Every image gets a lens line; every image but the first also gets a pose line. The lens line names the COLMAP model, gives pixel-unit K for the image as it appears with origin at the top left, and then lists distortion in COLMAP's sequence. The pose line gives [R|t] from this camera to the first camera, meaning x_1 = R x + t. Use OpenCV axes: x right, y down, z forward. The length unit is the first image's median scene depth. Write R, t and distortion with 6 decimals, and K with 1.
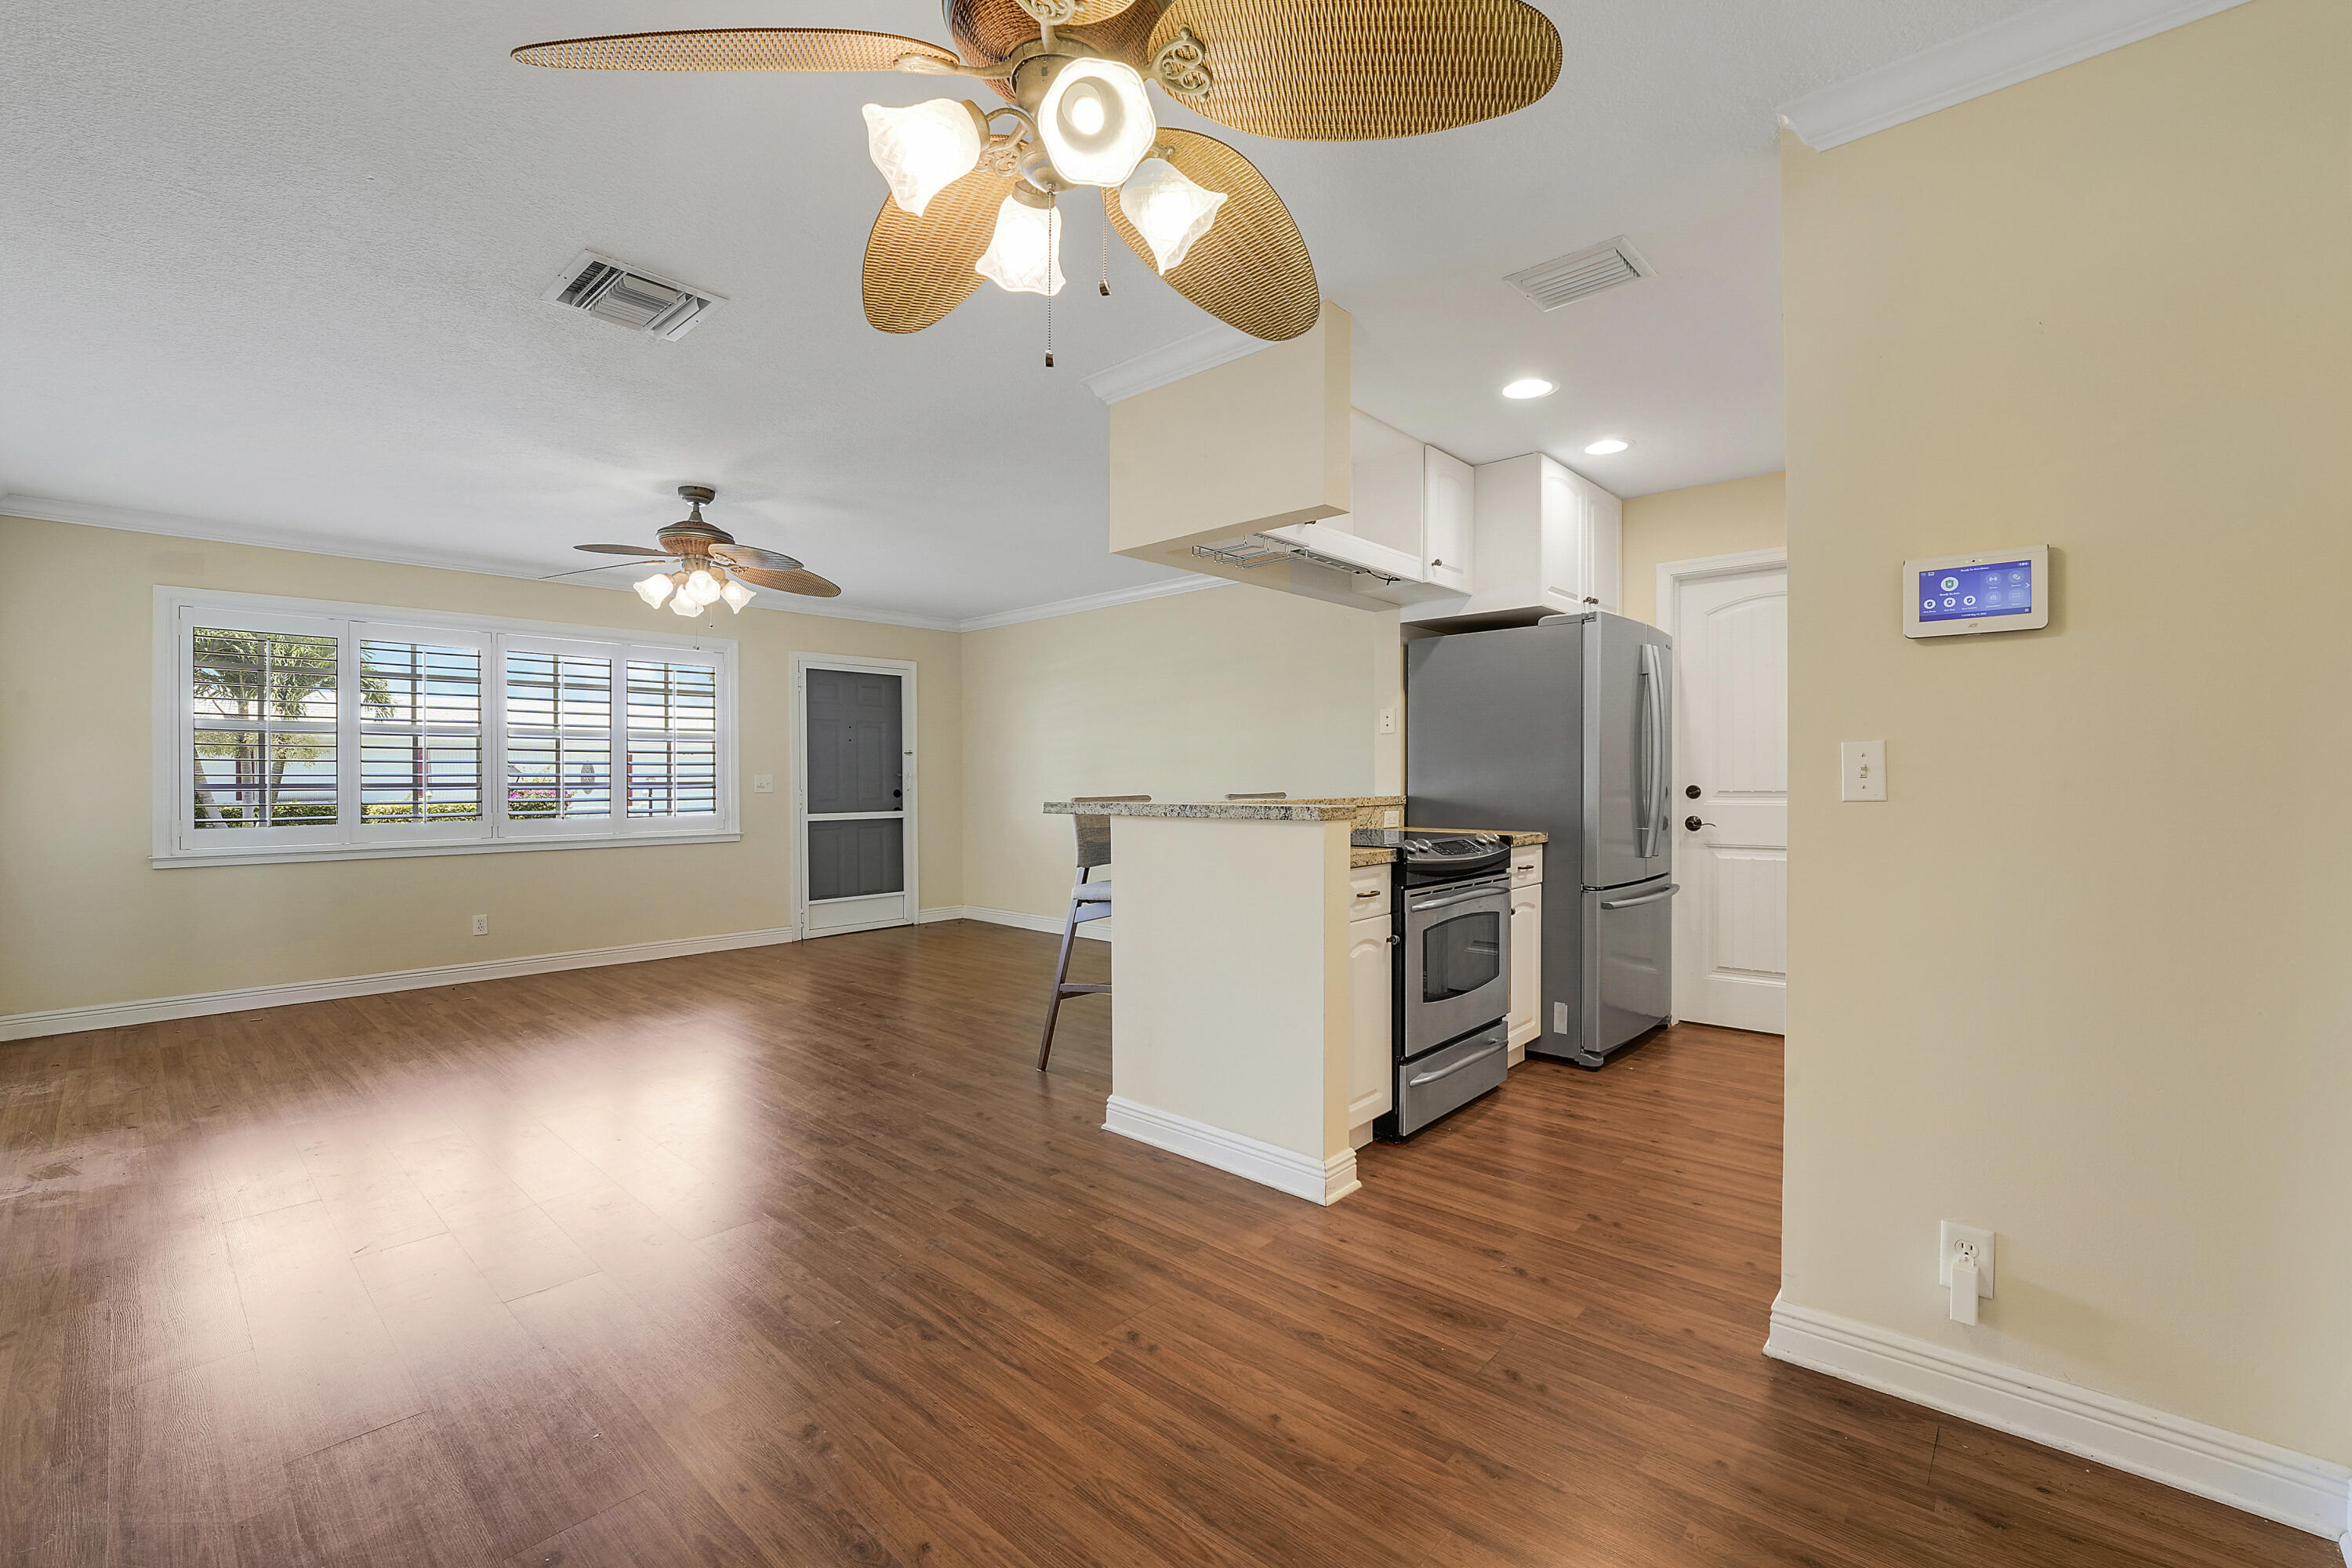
lens RADIAL K [[956.4, 0, 1207.6], [0, 956.4, 781.0], [0, 0, 1]] dist [-0.026926, -0.000018]
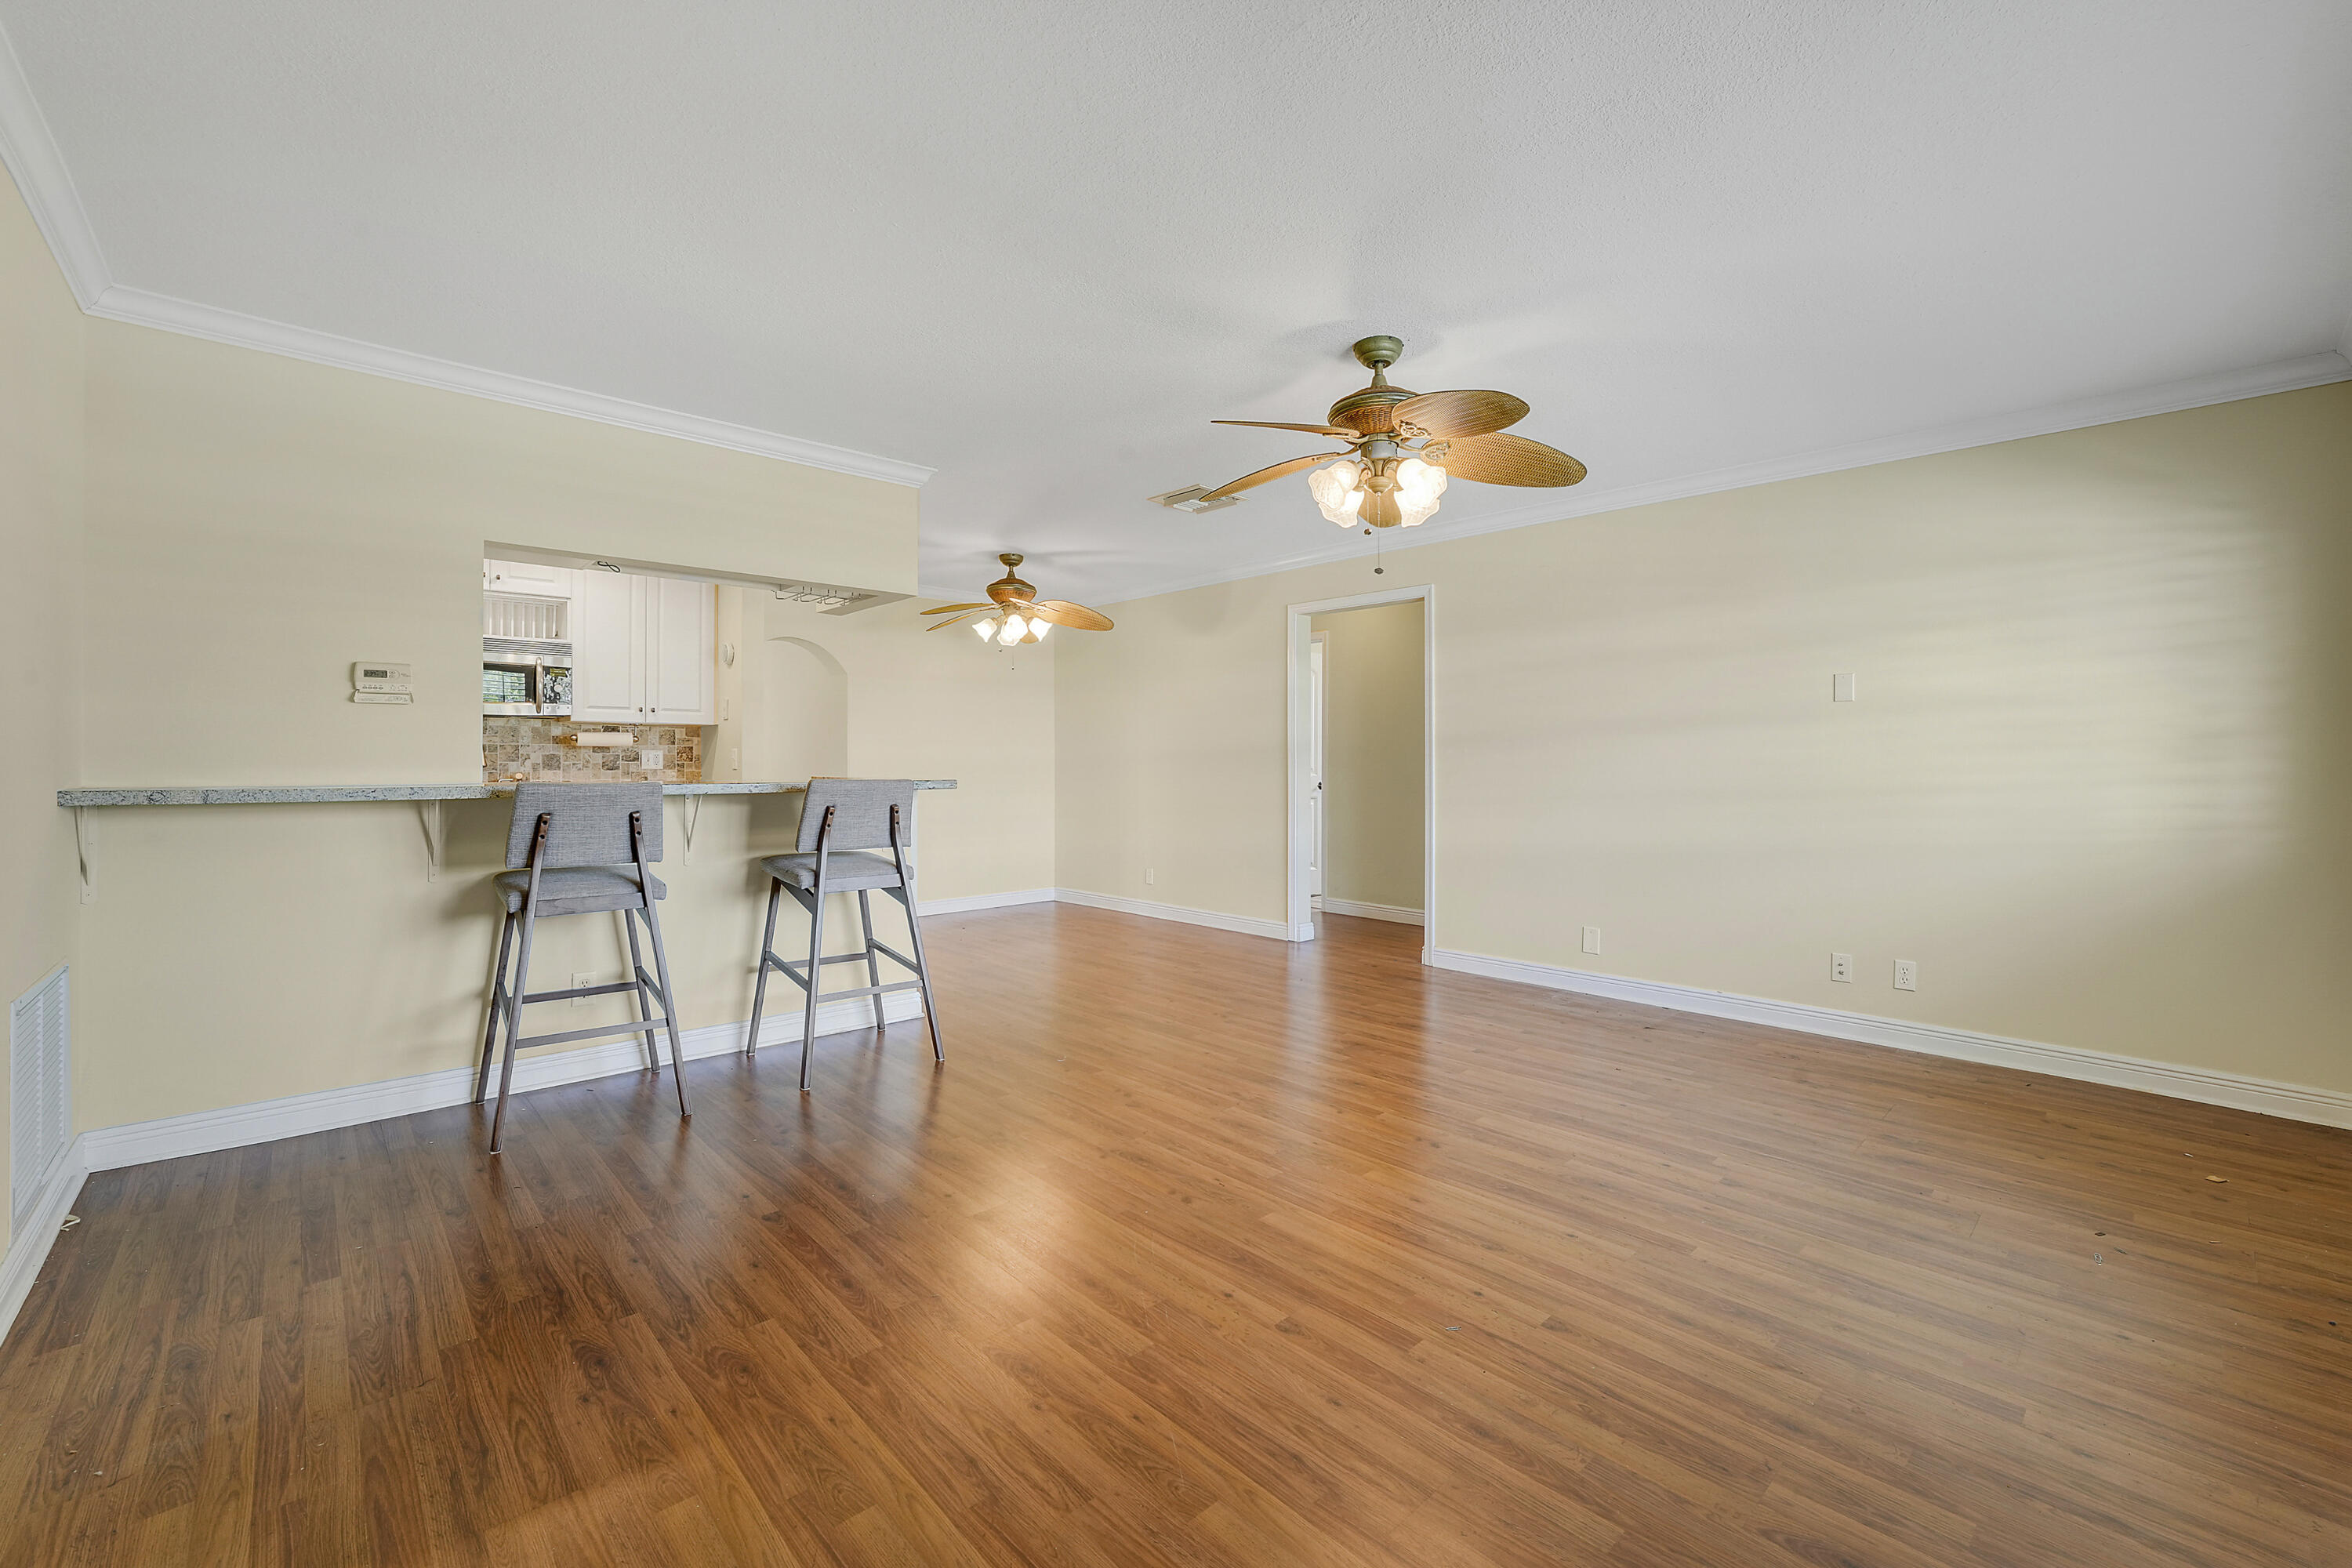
lens RADIAL K [[981.2, 0, 1162.6], [0, 981.2, 738.7], [0, 0, 1]] dist [-0.018809, 0.000328]
pose [[-0.989911, 0.005002, 0.141600, -0.298236], [0.002114, 0.999787, -0.020537, -0.000057], [-0.141672, -0.020030, -0.989711, 1.075986]]
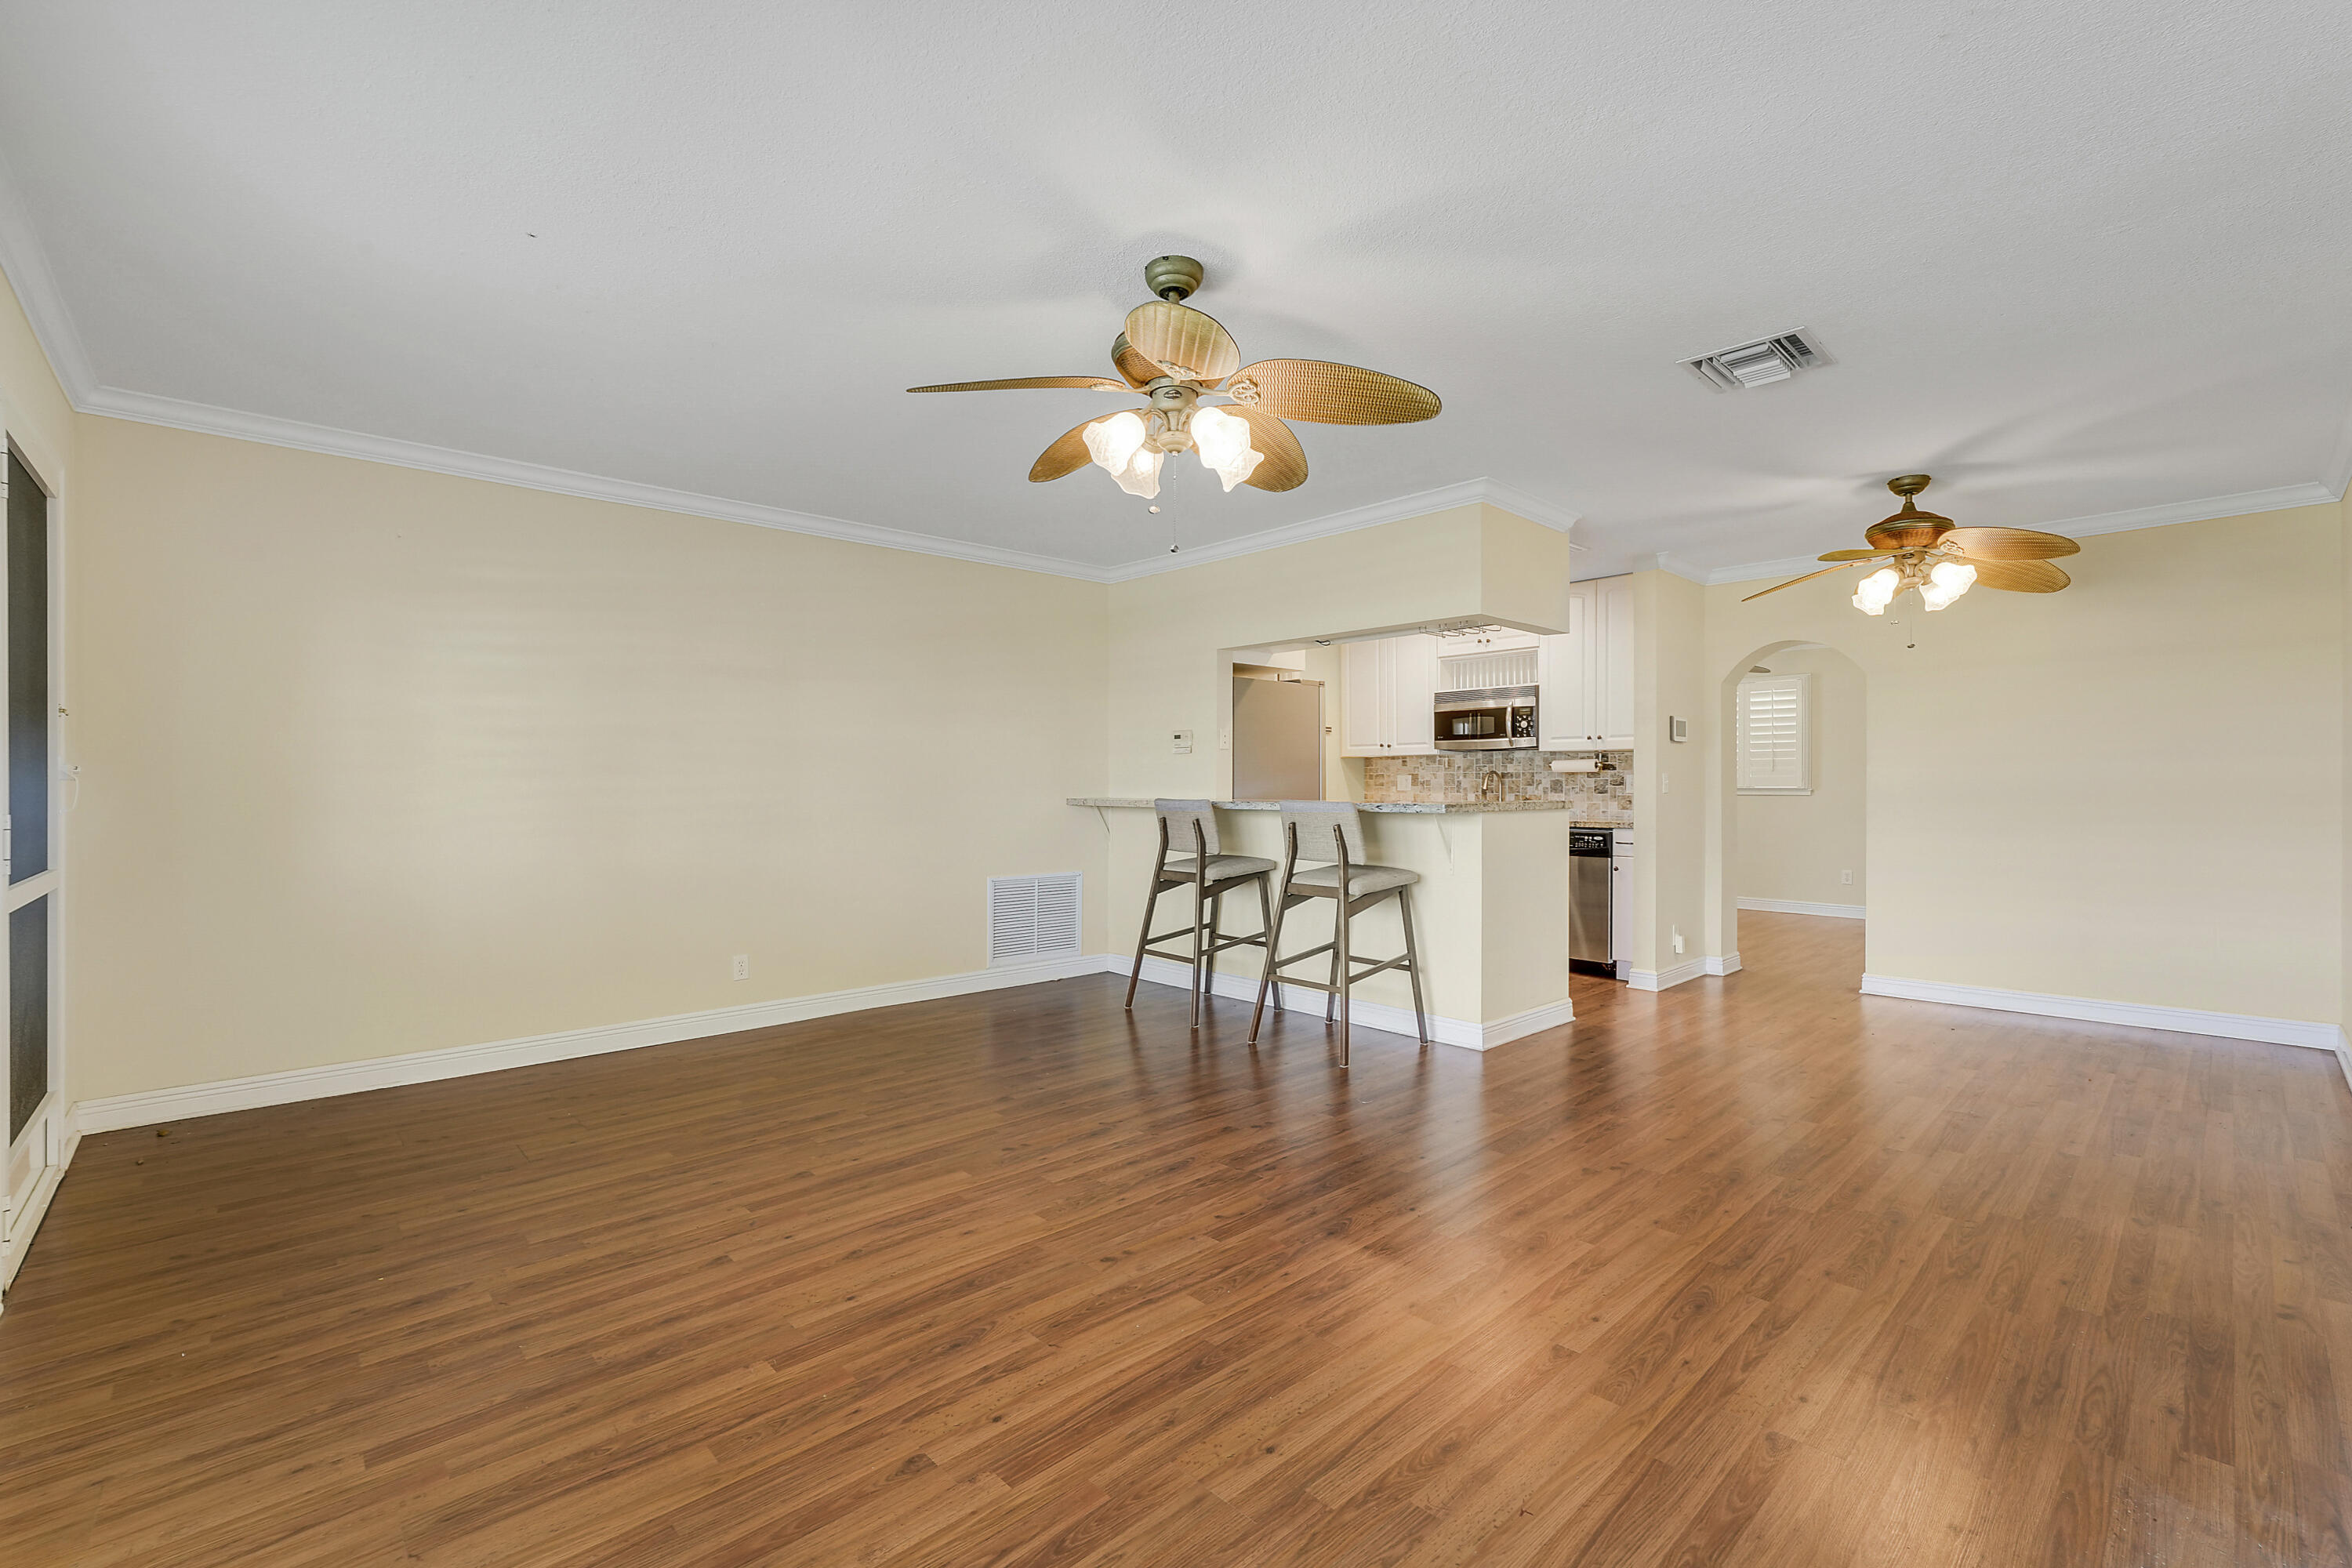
lens RADIAL K [[994.3, 0, 1188.3], [0, 994.3, 785.0], [0, 0, 1]] dist [-0.016760, -0.000001]
pose [[0.118088, 0.002900, 0.992999, -0.693834], [0.004644, 0.999983, -0.003473, 0.002096], [-0.992992, 0.005021, 0.118072, 0.571524]]
